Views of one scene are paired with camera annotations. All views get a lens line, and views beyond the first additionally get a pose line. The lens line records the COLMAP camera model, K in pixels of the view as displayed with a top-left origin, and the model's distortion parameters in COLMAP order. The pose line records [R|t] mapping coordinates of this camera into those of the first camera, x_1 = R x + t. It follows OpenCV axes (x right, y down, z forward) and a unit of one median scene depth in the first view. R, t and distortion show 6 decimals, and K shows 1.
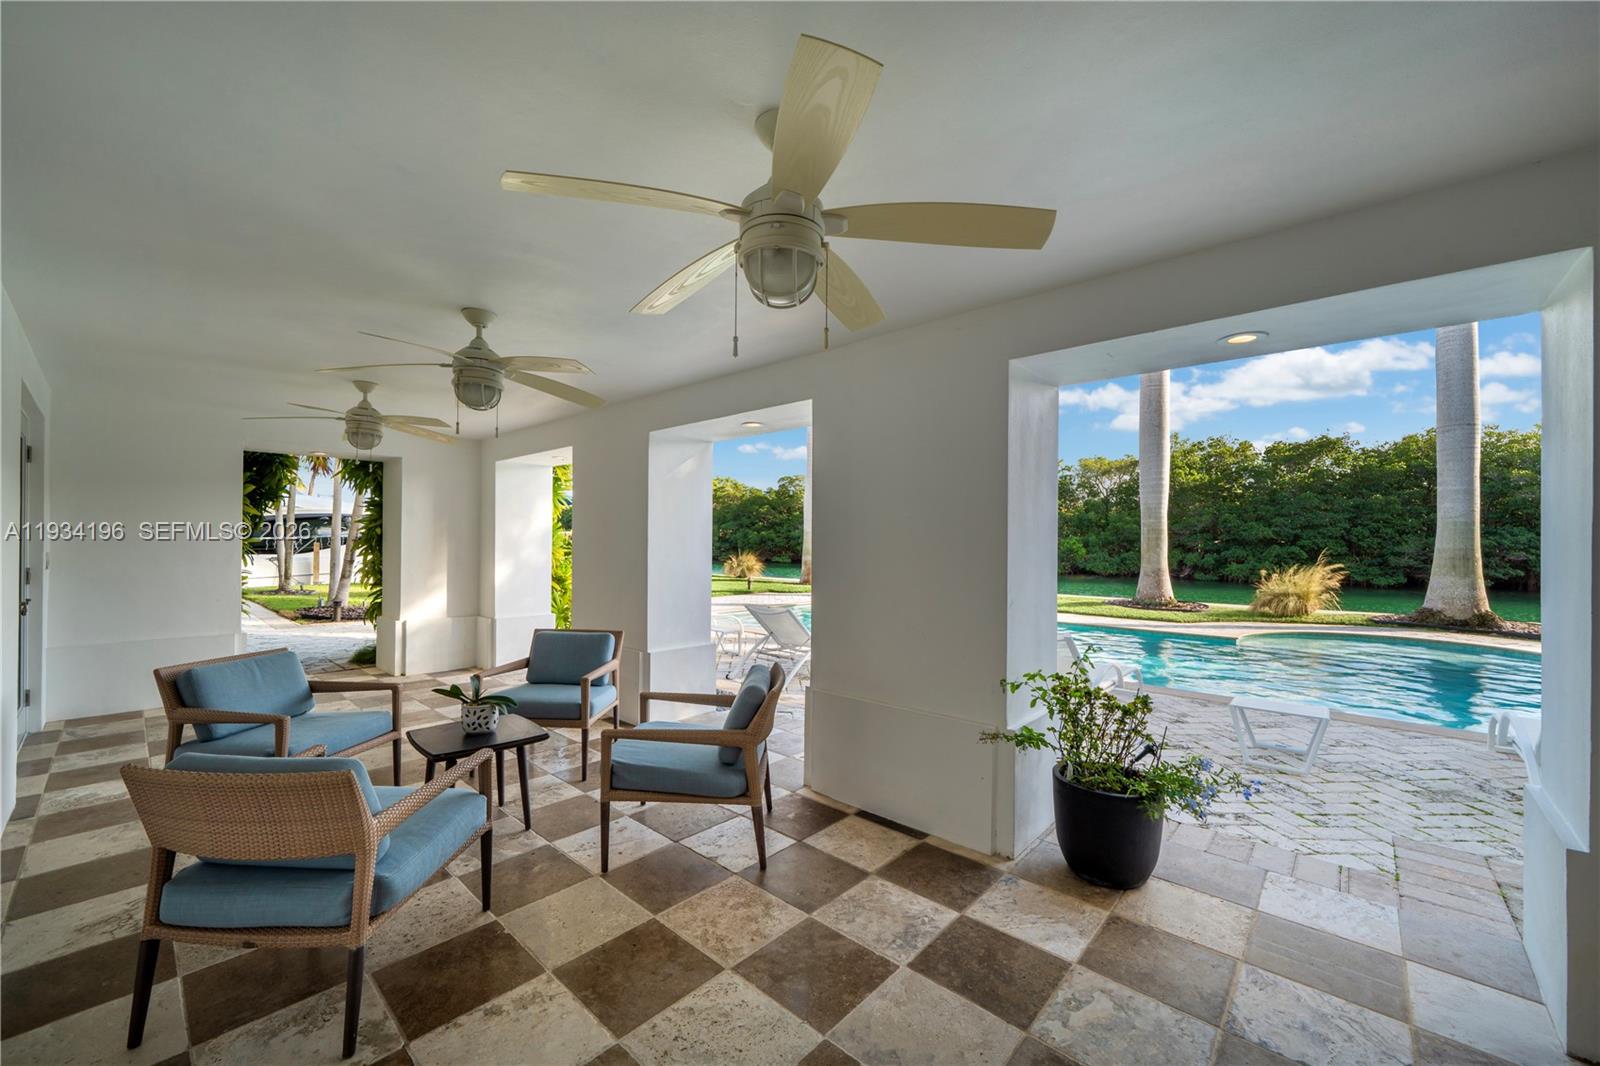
lens RADIAL K [[619.0, 0, 800.0], [0, 619.0, 533.0], [0, 0, 1]] dist [-0.000559, -0.000054]
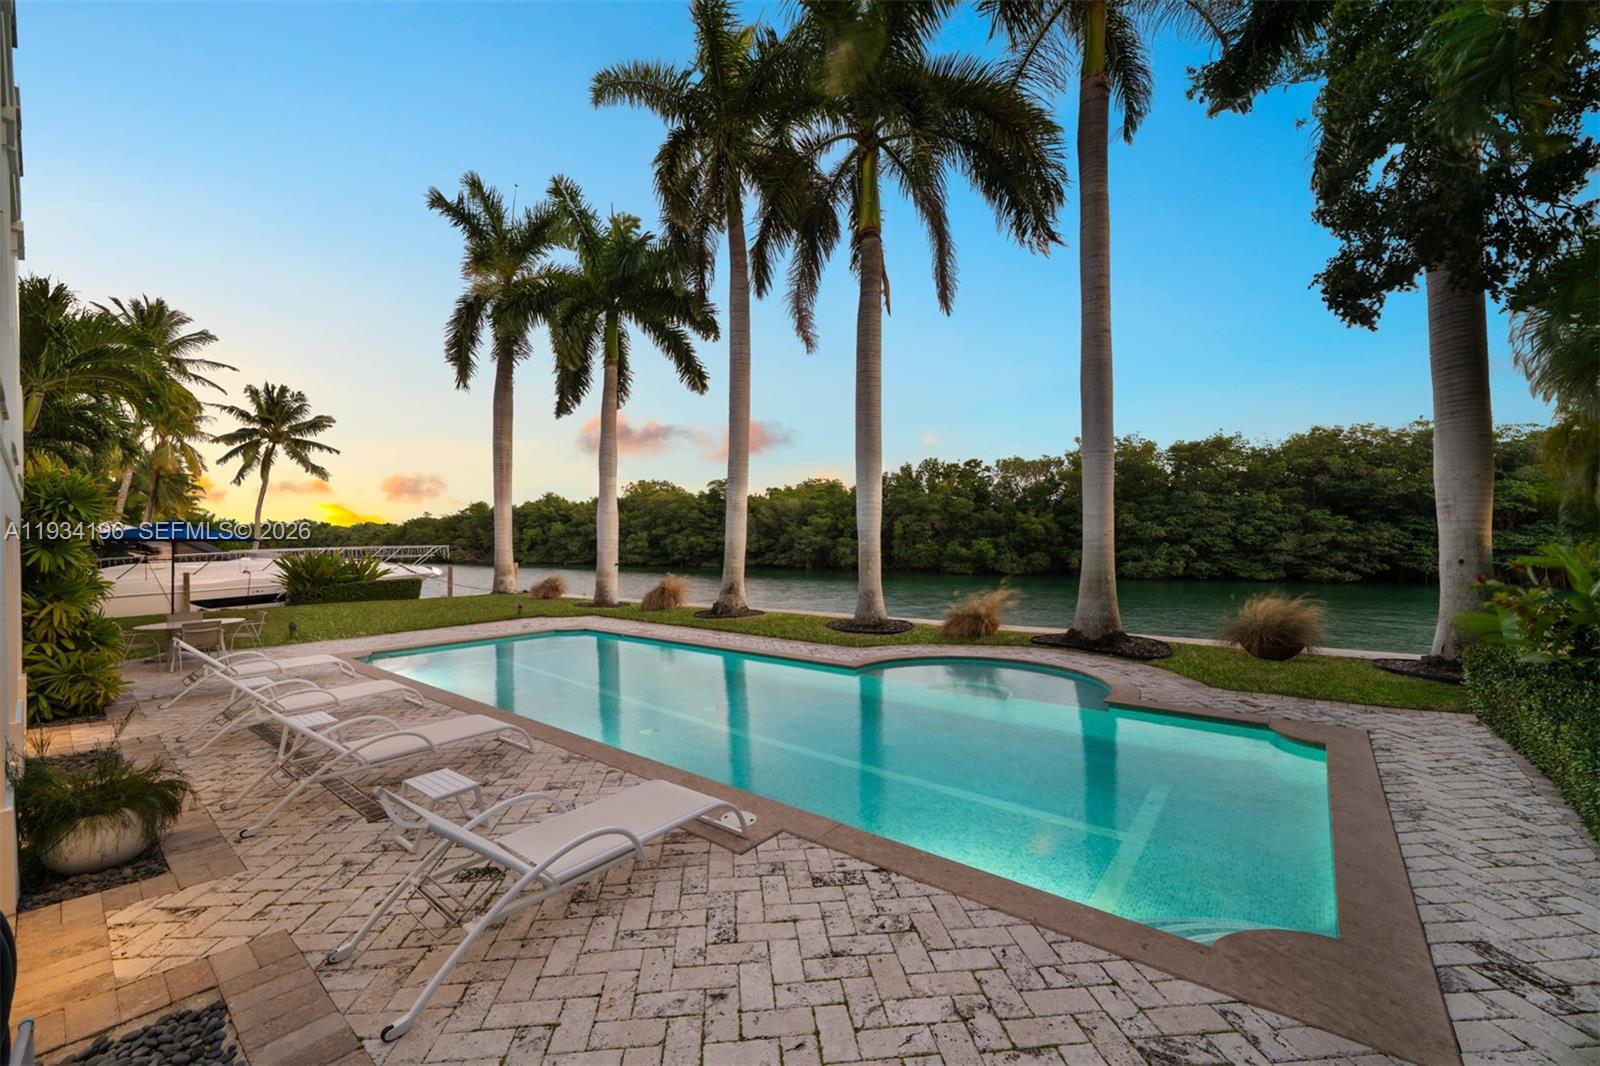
lens RADIAL K [[626.5, 0, 800.0], [0, 626.5, 533.0], [0, 0, 1]] dist [-0.000823, -0.000145]
pose [[0.998502, -0.018323, 0.051557, 0.107201], [0.018313, 0.999832, 0.000666, -0.010214], [-0.051561, 0.000279, 0.998670, -0.006658]]
